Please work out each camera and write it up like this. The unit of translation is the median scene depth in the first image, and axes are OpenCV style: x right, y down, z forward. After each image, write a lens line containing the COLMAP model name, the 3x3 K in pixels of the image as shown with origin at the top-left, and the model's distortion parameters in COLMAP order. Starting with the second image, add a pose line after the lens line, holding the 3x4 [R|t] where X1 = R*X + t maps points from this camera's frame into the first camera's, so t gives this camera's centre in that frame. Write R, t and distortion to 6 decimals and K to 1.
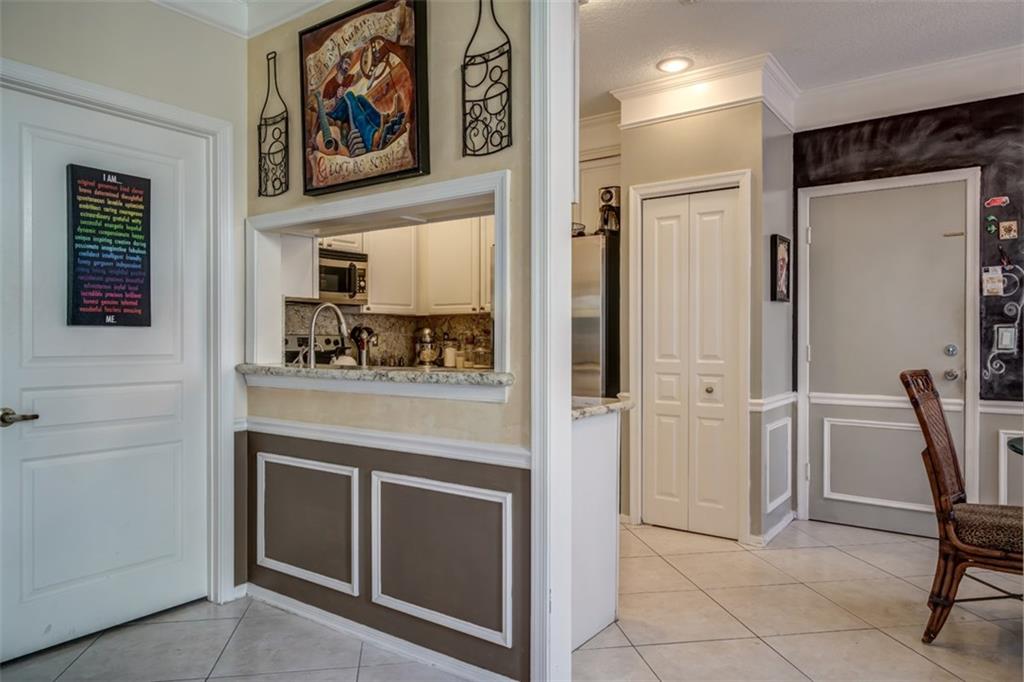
lens RADIAL K [[675.9, 0, 513.3], [0, 675.9, 340.5], [0, 0, 1]] dist [-0.005851, -0.001349]
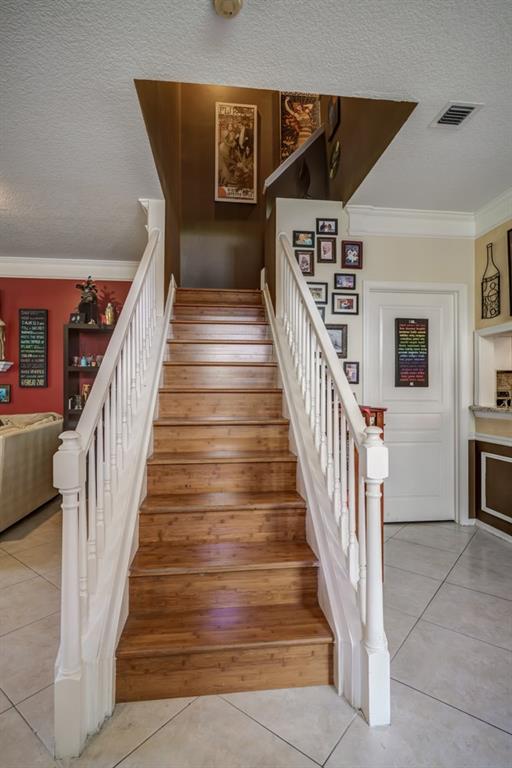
lens RADIAL K [[390.1, 0, 258.0], [0, 390.1, 386.9], [0, 0, 1]] dist [0.003678, 0.001820]
pose [[0.671161, -0.005387, -0.741292, 0.022075], [-0.002856, 0.999947, -0.009852, -0.006685], [0.741306, 0.008730, 0.671111, -0.233961]]
